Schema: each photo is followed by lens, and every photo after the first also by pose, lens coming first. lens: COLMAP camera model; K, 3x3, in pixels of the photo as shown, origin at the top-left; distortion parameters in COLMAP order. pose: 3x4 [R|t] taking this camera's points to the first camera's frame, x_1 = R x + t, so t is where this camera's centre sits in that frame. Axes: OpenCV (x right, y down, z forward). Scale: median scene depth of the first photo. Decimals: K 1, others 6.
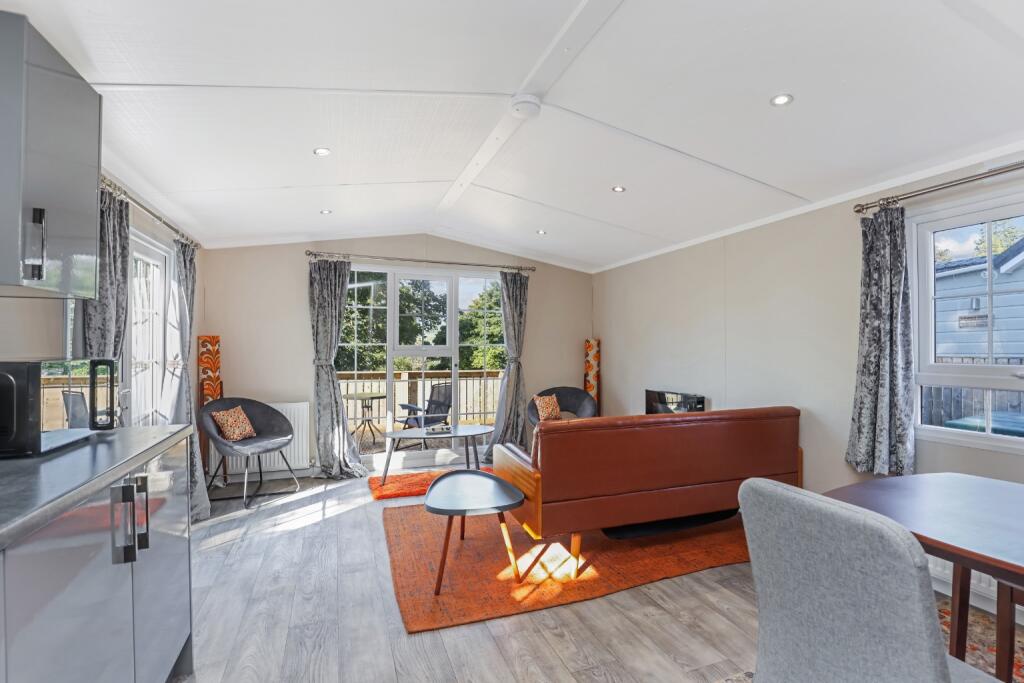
lens RADIAL K [[484.3, 0, 512.0], [0, 484.3, 341.5], [0, 0, 1]] dist [-0.001965, -0.000020]
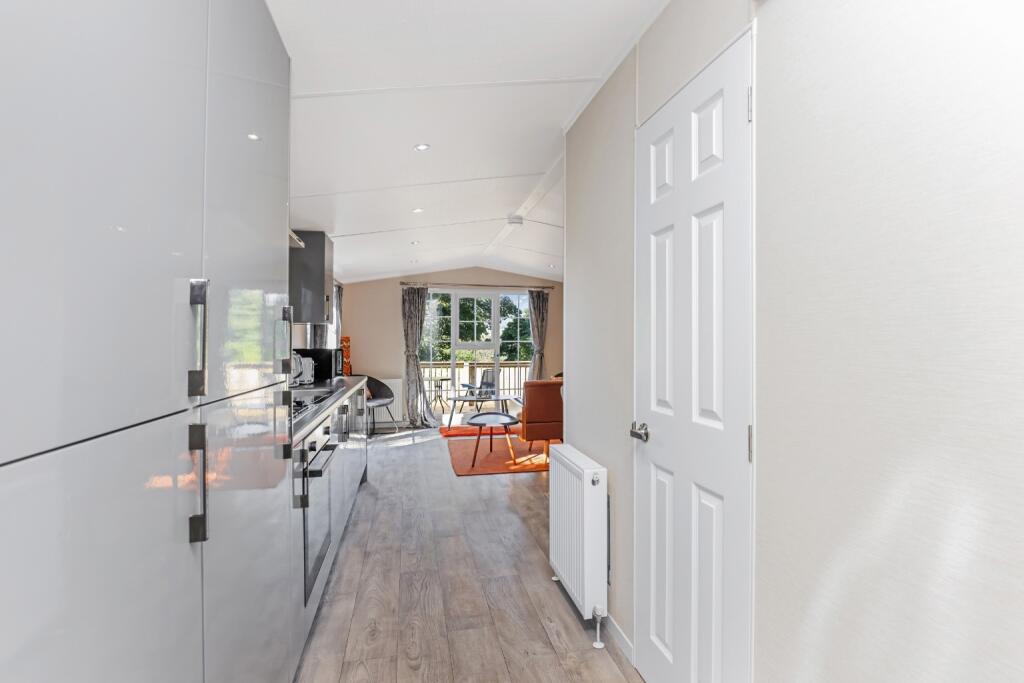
lens RADIAL K [[484.3, 0, 512.0], [0, 484.3, 341.5], [0, 0, 1]] dist [-0.001965, -0.000020]
pose [[0.990248, -0.001954, -0.139302, 0.147088], [0.003028, 0.999967, 0.007499, -0.004947], [0.139283, -0.007847, 0.990222, -0.490676]]
